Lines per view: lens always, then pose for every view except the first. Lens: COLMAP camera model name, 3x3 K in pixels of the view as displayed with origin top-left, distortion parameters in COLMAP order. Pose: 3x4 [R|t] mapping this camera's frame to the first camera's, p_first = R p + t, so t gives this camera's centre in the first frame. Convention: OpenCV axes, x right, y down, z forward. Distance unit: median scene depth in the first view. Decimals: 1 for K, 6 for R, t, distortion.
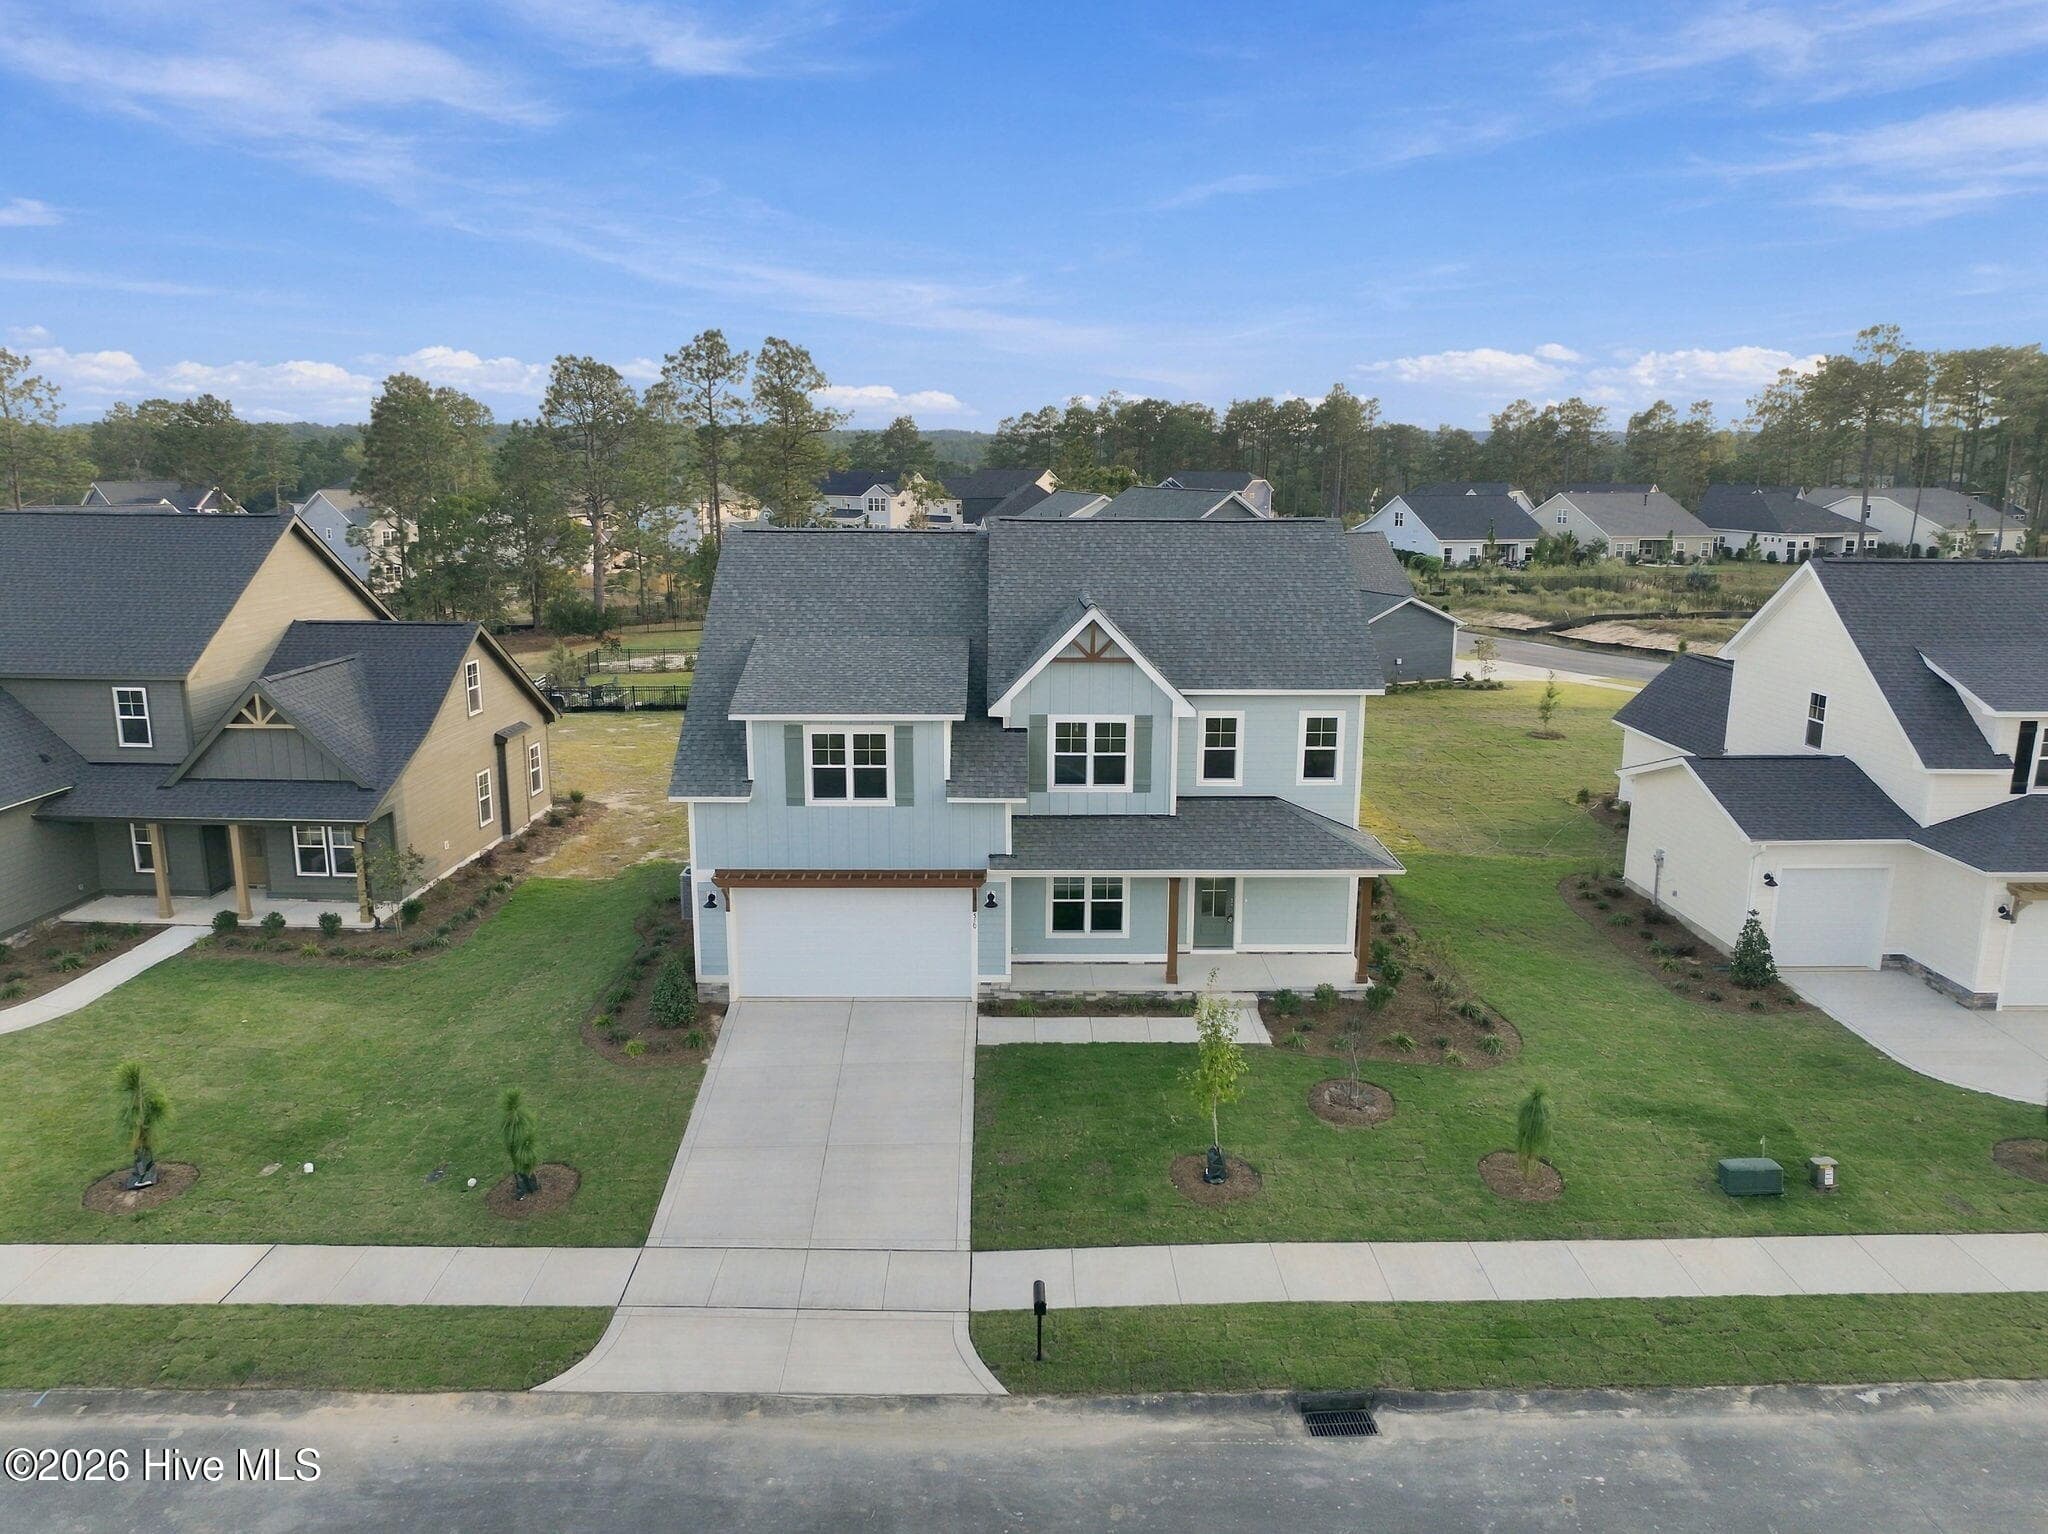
lens RADIAL K [[1440.0, 0, 1023.5], [0, 1440.0, 758.2], [0, 0, 1]] dist [-0.001366, 0.009849]
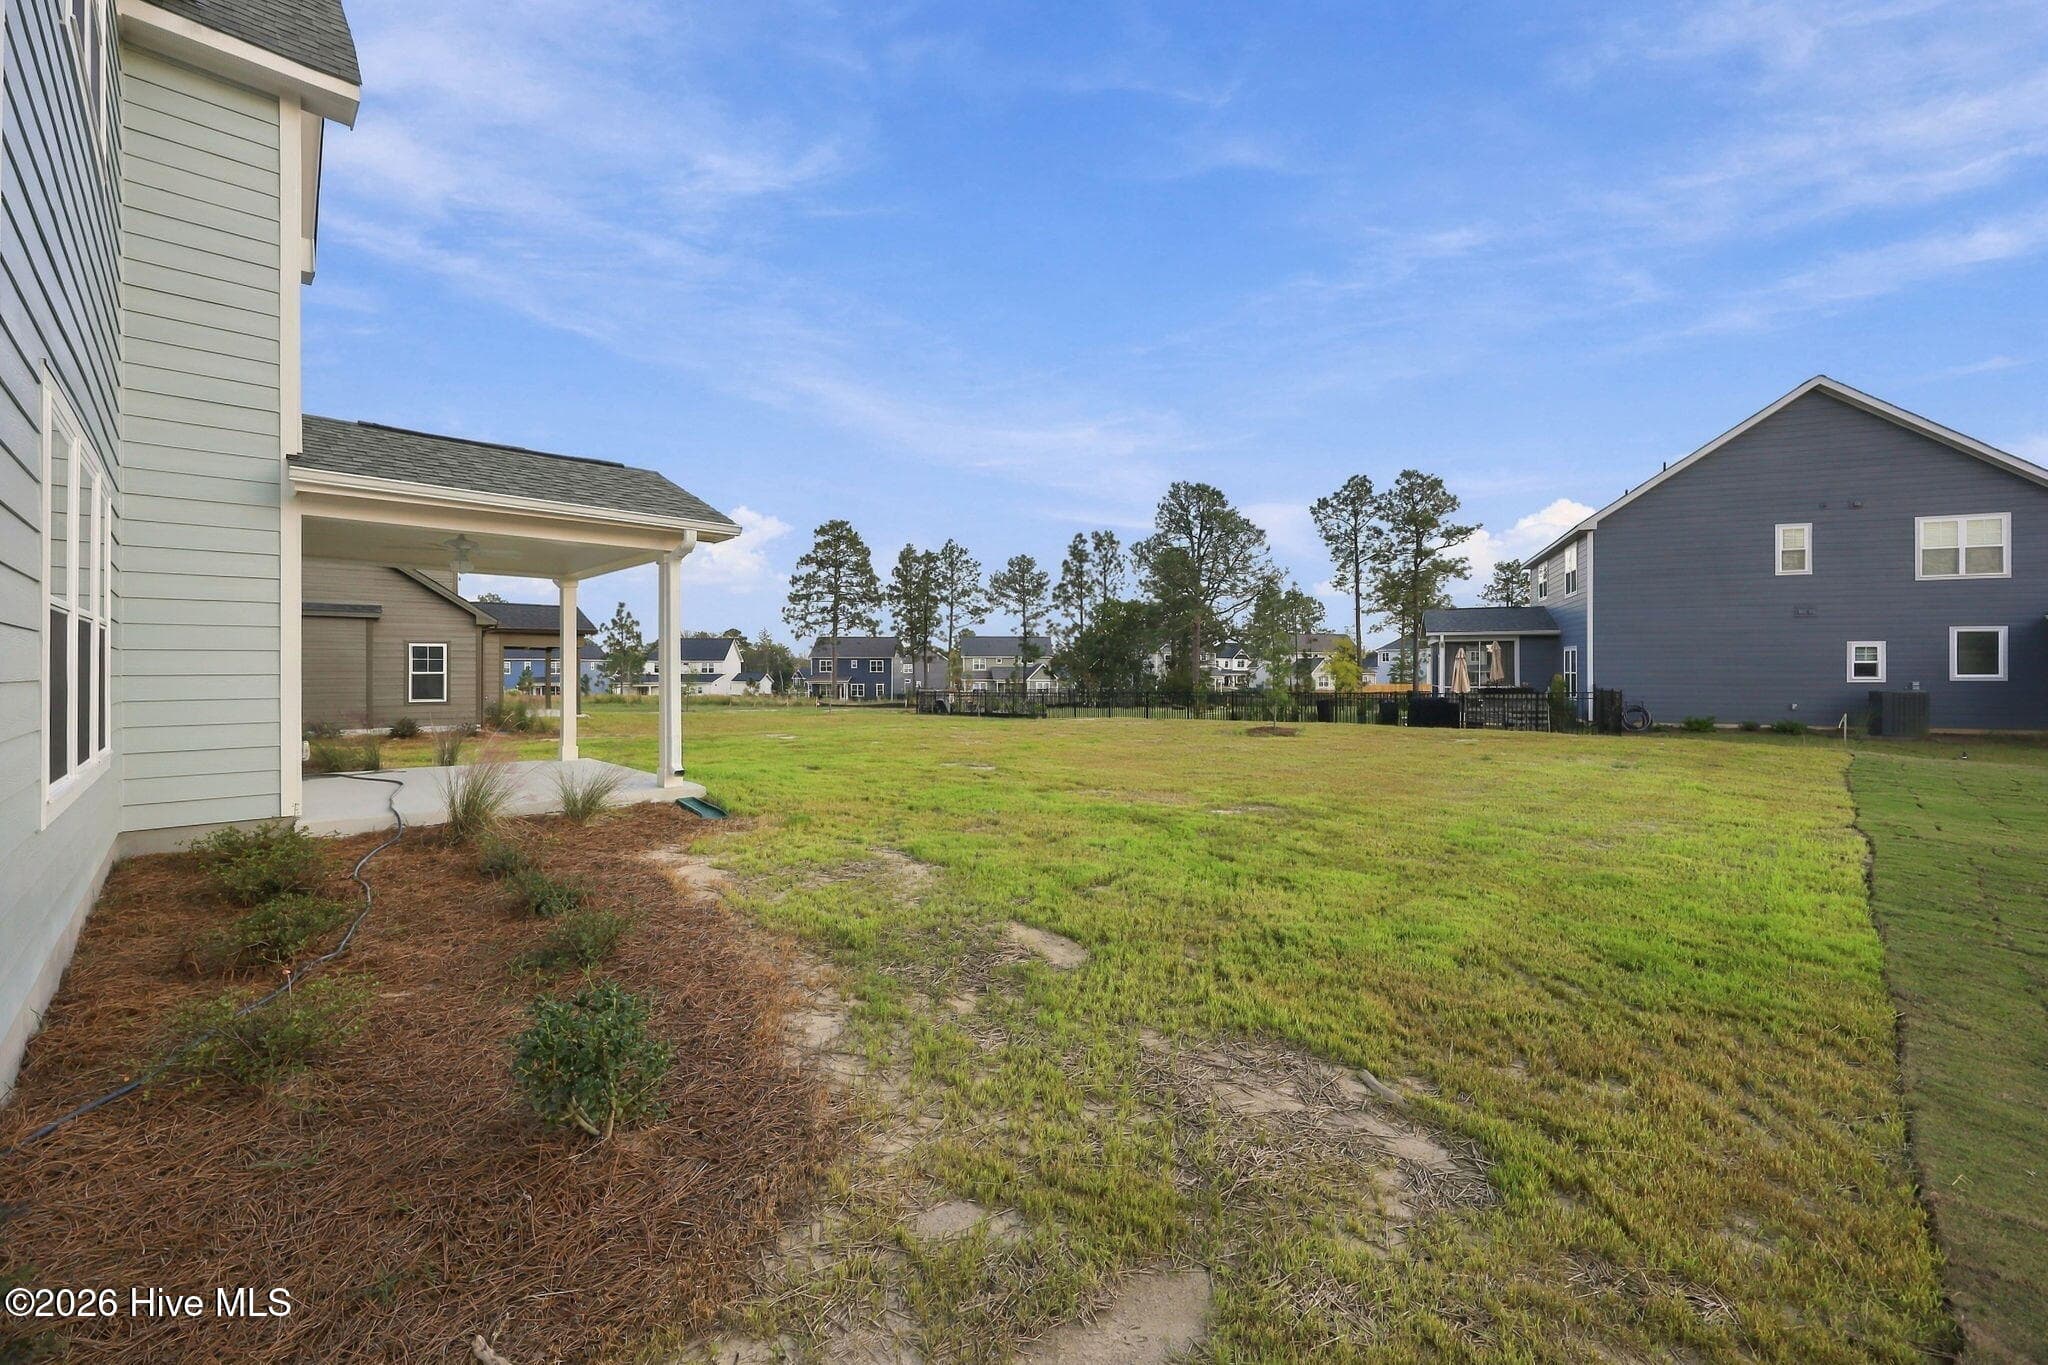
lens RADIAL K [[831.5, 0, 1031.2], [0, 831.5, 678.7], [0, 0, 1]] dist [0.000898, 0.000234]
pose [[0.691294, 0.001641, -0.722572, 0.384883], [-0.148628, 0.978937, -0.139972, 0.039847], [0.707123, 0.204156, 0.676977, 1.366362]]
